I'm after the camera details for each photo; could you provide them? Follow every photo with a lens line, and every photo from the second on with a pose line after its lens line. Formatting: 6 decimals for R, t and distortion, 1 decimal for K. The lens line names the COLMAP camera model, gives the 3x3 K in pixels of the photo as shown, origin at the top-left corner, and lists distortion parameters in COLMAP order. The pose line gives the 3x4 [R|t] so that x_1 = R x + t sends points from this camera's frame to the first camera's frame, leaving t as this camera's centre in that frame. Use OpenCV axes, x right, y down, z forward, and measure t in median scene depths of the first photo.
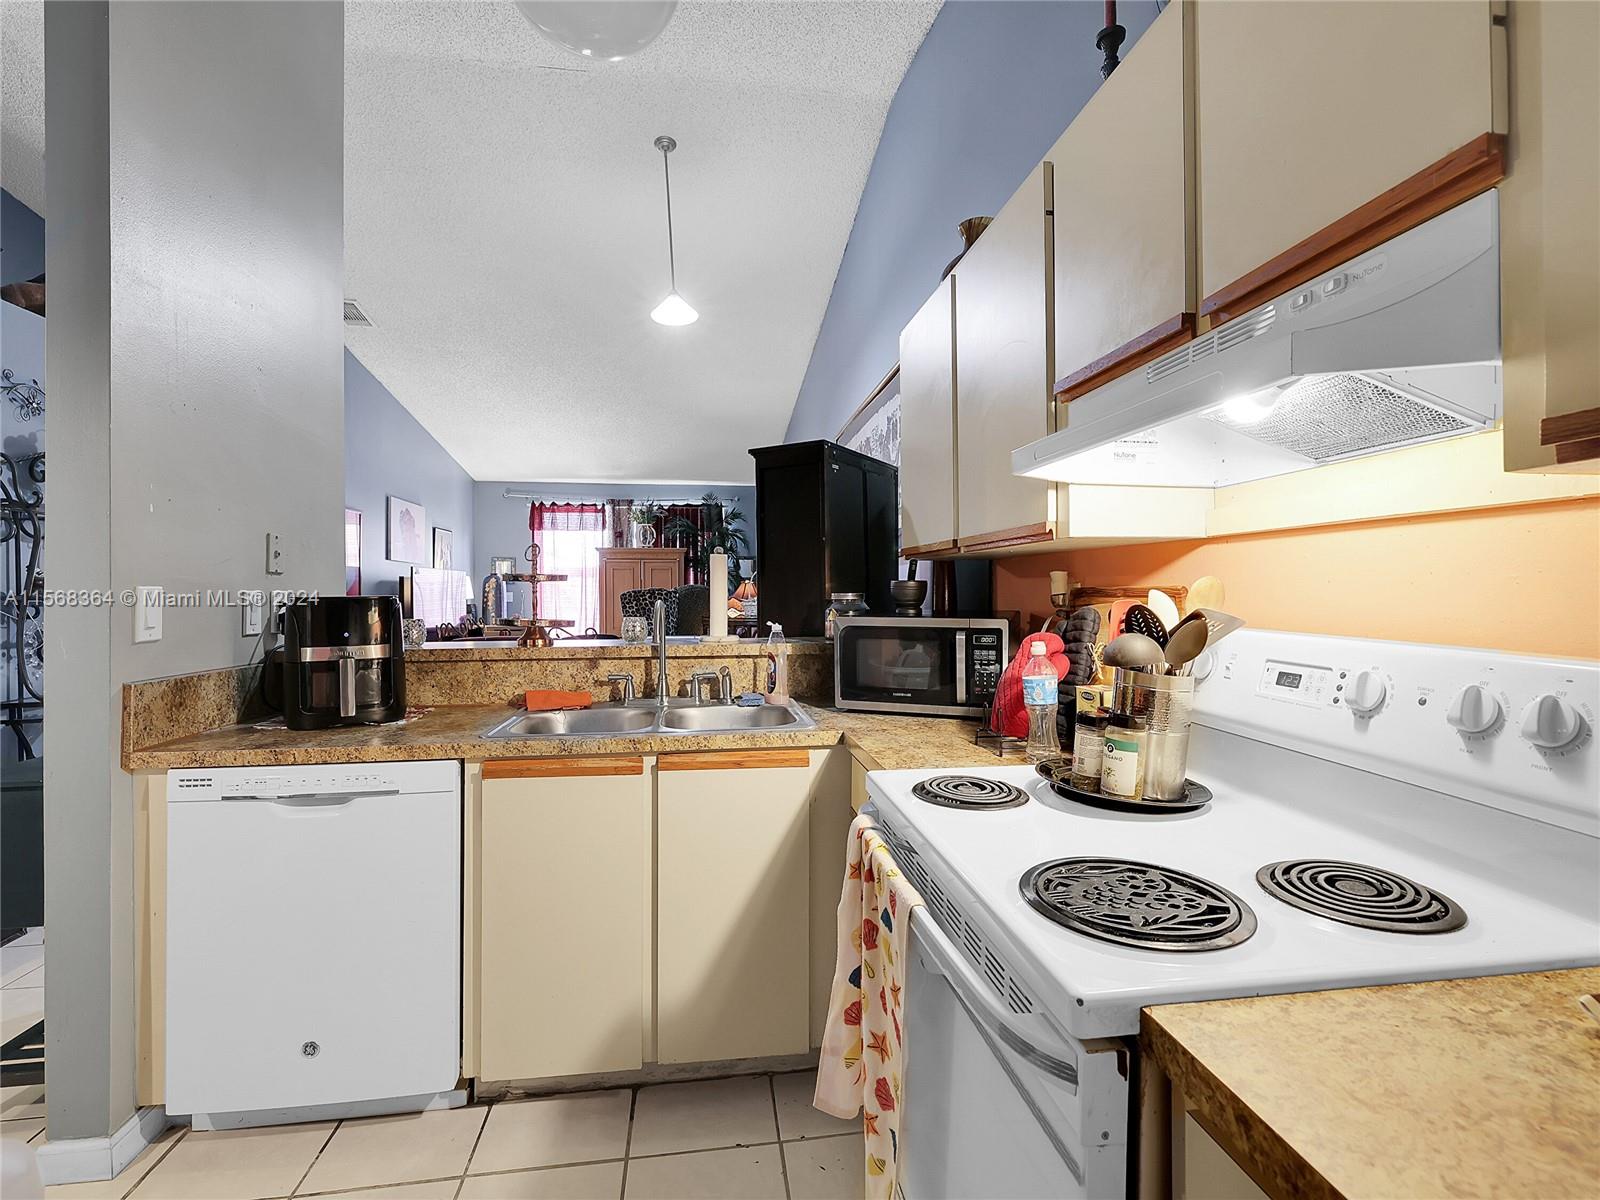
lens RADIAL K [[753.2, 0, 801.2], [0, 753.2, 591.6], [0, 0, 1]] dist [-0.001101, -0.000577]
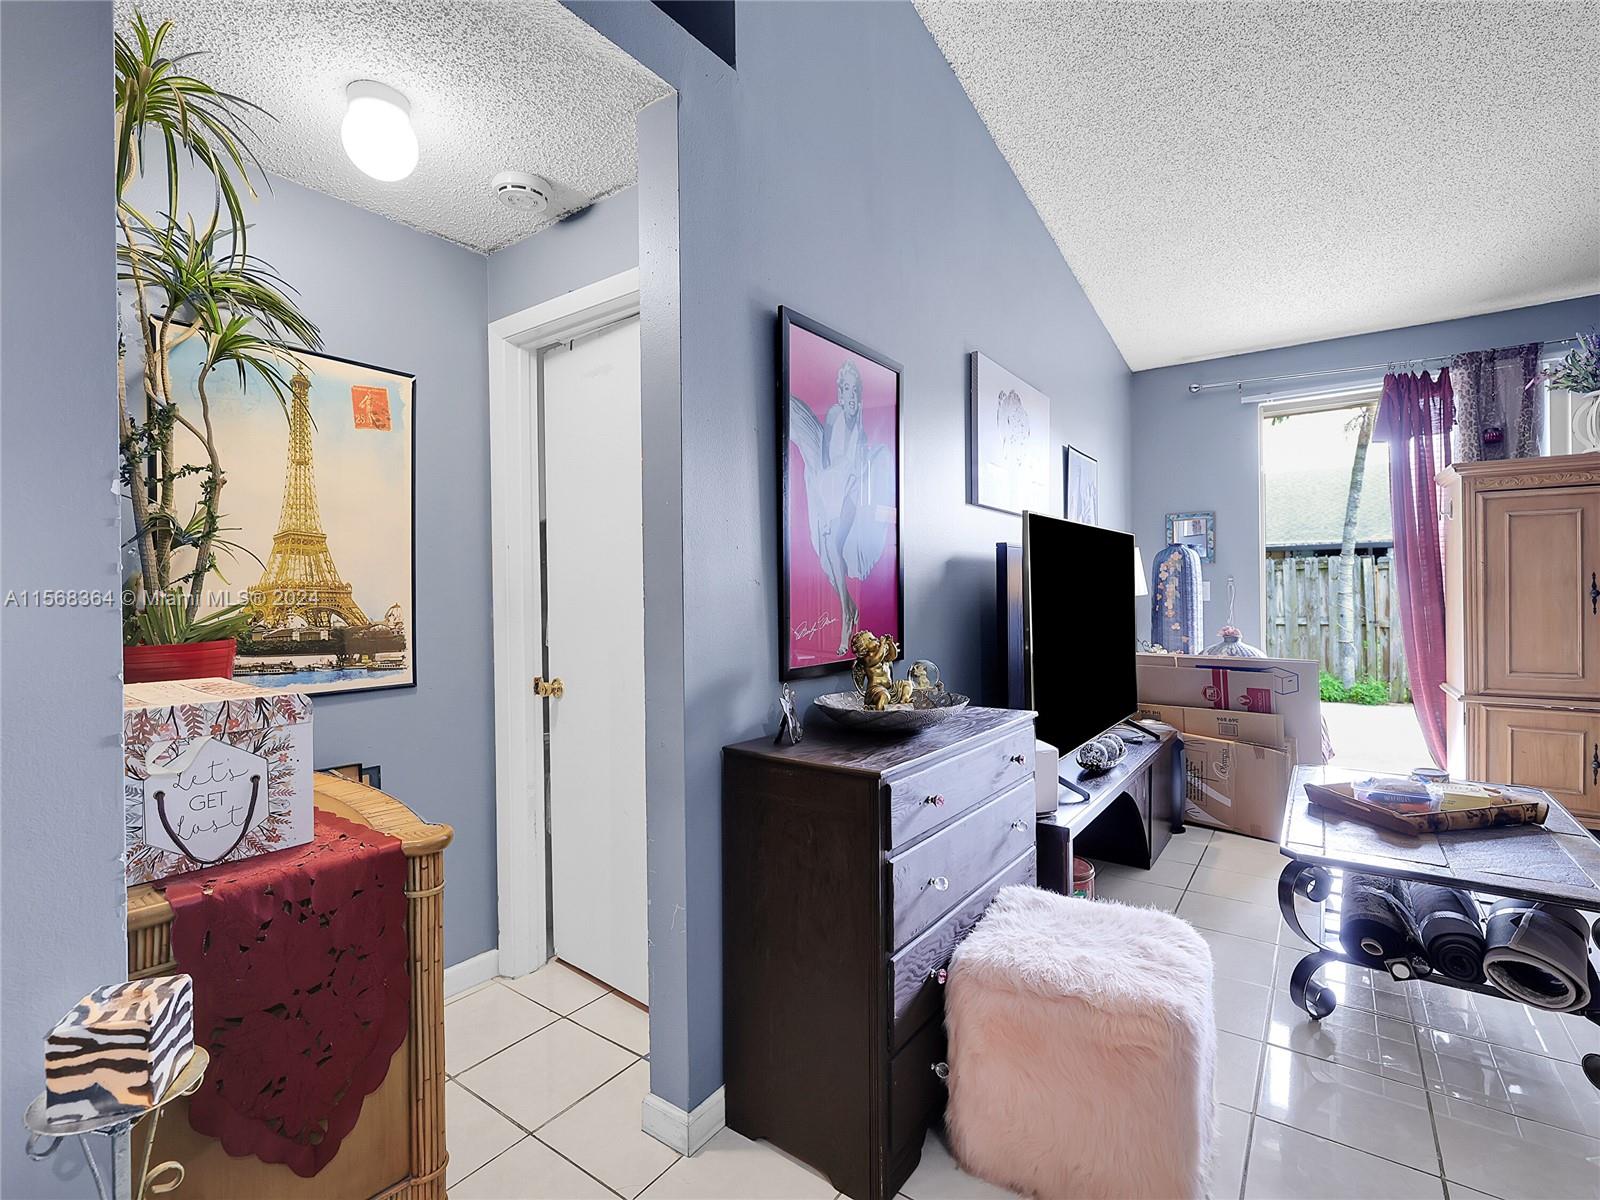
lens RADIAL K [[745.0, 0, 806.2], [0, 745.0, 601.1], [0, 0, 1]] dist [0.002242, 0.000422]
pose [[0.728922, 0.005842, -0.684571, -0.237704], [0.008220, 0.999817, 0.017285, 0.003128], [0.684547, -0.018227, 0.728741, 0.453237]]
